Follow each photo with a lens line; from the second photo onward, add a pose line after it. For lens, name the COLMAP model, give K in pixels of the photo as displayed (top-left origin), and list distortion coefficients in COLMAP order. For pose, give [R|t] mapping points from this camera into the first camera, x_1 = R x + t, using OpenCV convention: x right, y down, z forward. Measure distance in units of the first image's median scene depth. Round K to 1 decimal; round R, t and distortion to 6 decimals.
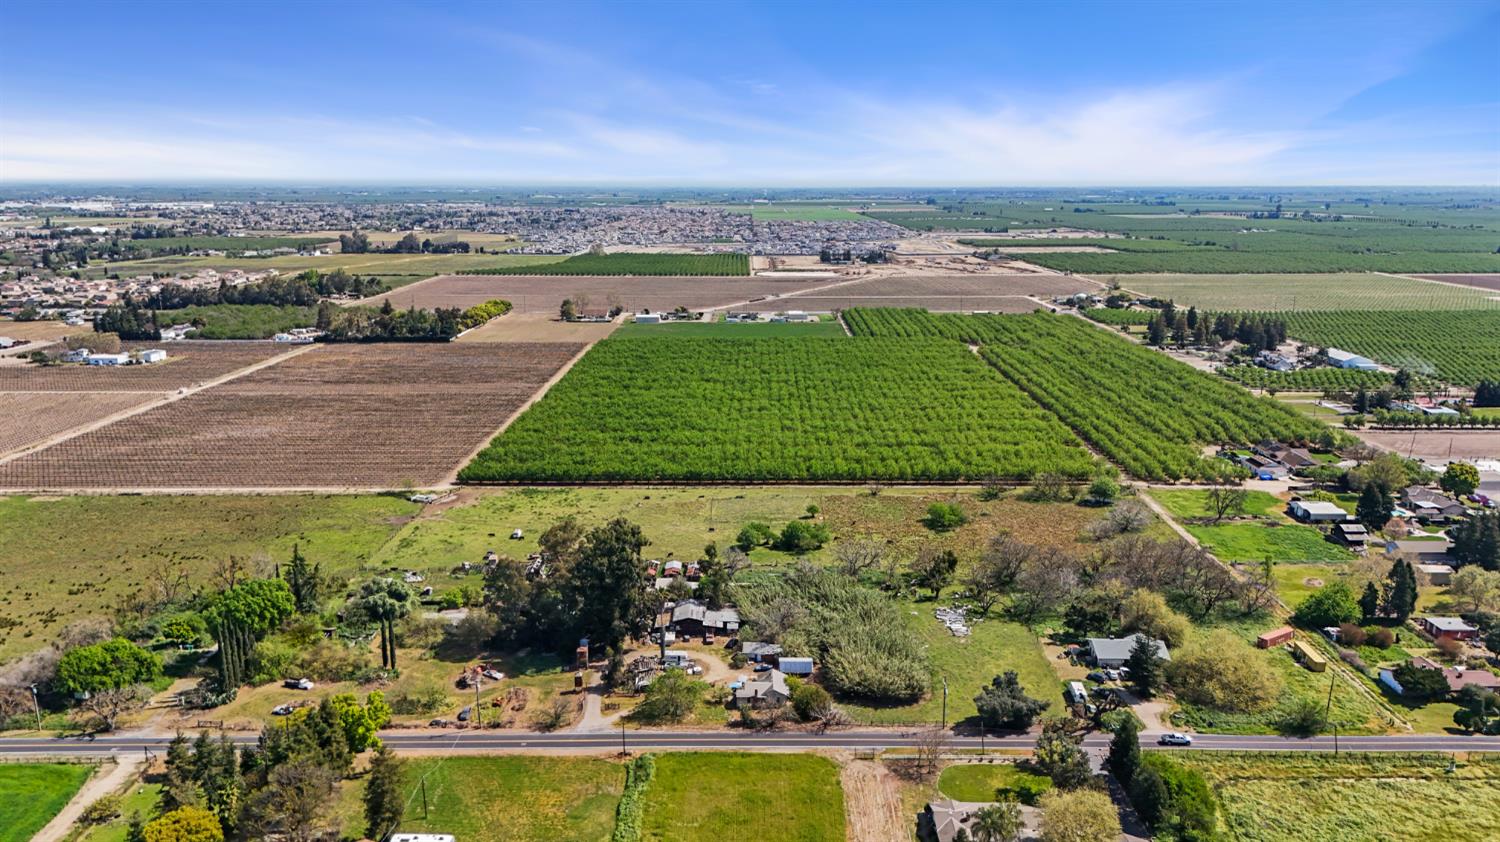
lens RADIAL K [[1079.7, 0, 736.4], [0, 1079.7, 423.6], [0, 0, 1]] dist [0.104407, -0.123280]
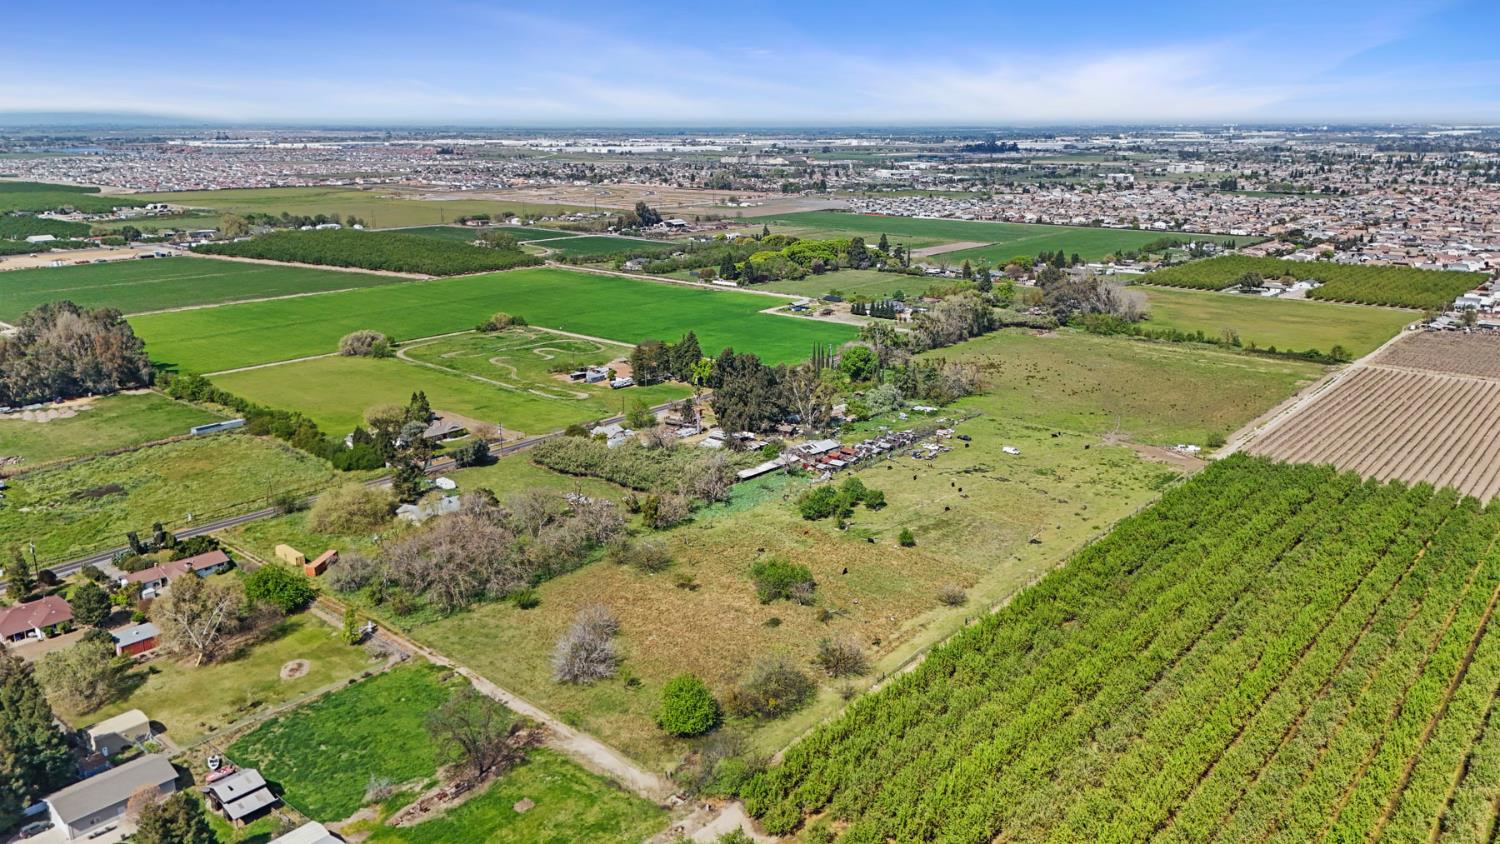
lens RADIAL K [[1079.7, 0, 736.4], [0, 1079.7, 424.6], [0, 0, 1]] dist [0.104407, -0.123280]
pose [[-0.638637, 0.206587, -0.741259, 0.637714], [-0.167319, 0.902962, 0.395808, -0.251945], [0.751097, 0.376805, -0.542099, 1.175374]]
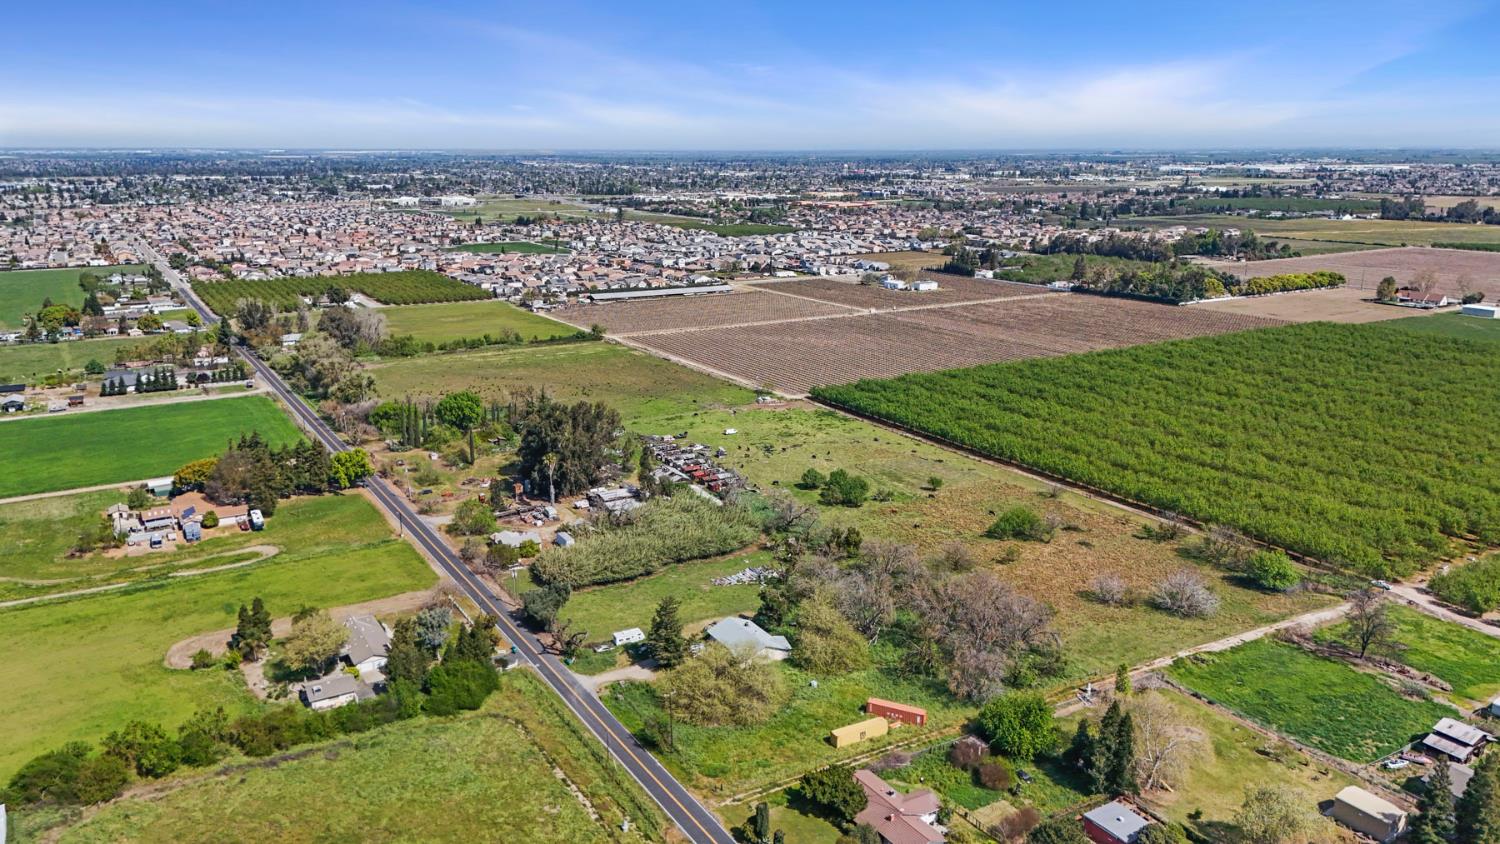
lens RADIAL K [[1090.4, 0, 738.8], [0, 1090.4, 416.9], [0, 0, 1]] dist [0.091194, -0.092598]
pose [[0.523033, 0.204364, -0.827449, 0.682300], [-0.184165, 0.974992, 0.124393, -0.056287], [0.832178, 0.087326, 0.547590, 0.303985]]
